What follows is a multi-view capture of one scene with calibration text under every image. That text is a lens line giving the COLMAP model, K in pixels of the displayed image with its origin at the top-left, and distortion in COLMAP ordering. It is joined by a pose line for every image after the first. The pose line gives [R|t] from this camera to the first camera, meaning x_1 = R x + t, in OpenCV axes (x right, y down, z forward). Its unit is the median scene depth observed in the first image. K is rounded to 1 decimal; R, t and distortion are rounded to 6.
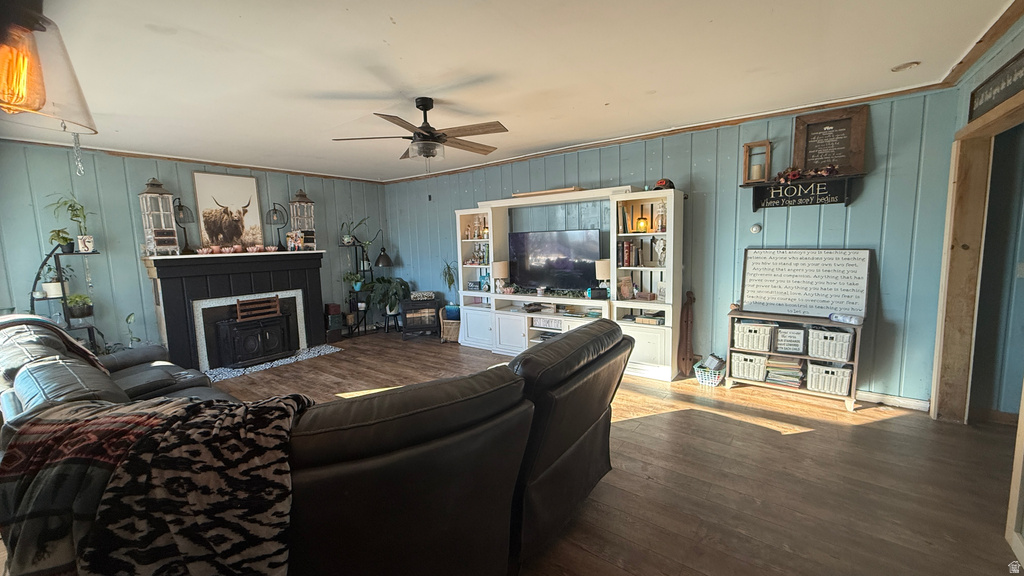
lens RADIAL K [[406.4, 0, 508.3], [0, 406.4, 287.4], [0, 0, 1]] dist [0.000111, 0.000139]
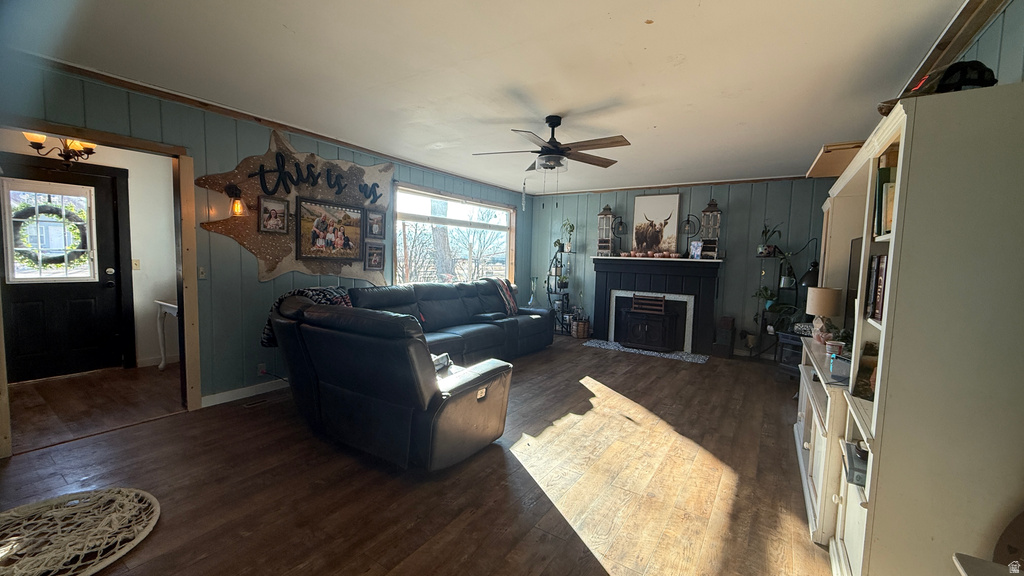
lens RADIAL K [[406.4, 0, 508.3], [0, 406.4, 287.4], [0, 0, 1]] dist [0.000111, 0.000139]
pose [[0.058750, 0.108469, -0.992362, 0.518047], [-0.143121, 0.984725, 0.099161, -0.054116], [0.987960, 0.136202, 0.073377, 0.474811]]
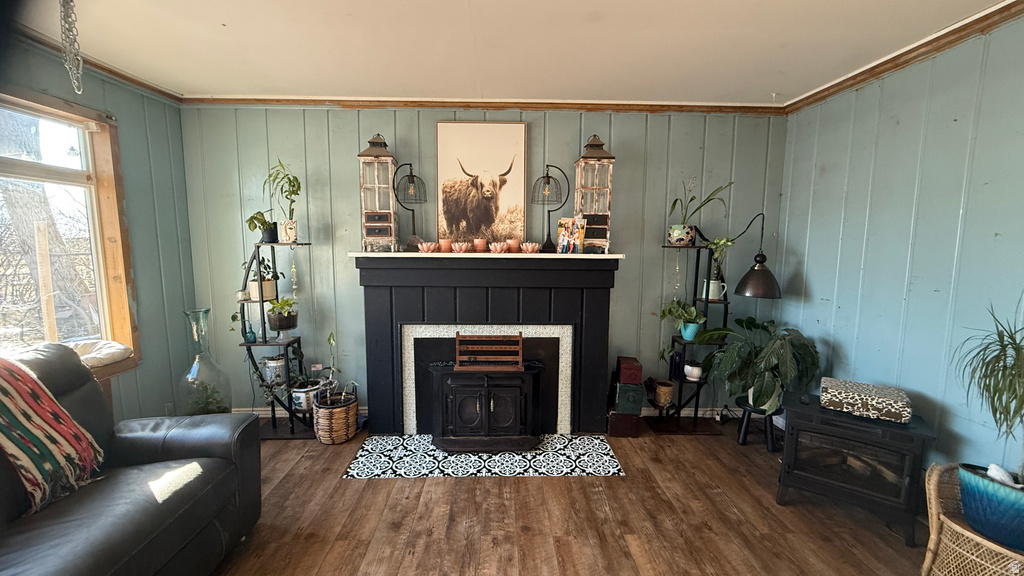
lens RADIAL K [[406.4, 0, 508.3], [0, 406.4, 287.4], [0, 0, 1]] dist [0.000111, 0.000139]
pose [[0.625330, 0.119370, -0.771176, -0.166067], [-0.112791, 0.991680, 0.062042, -0.071885], [0.772166, 0.048185, 0.633591, 0.628843]]
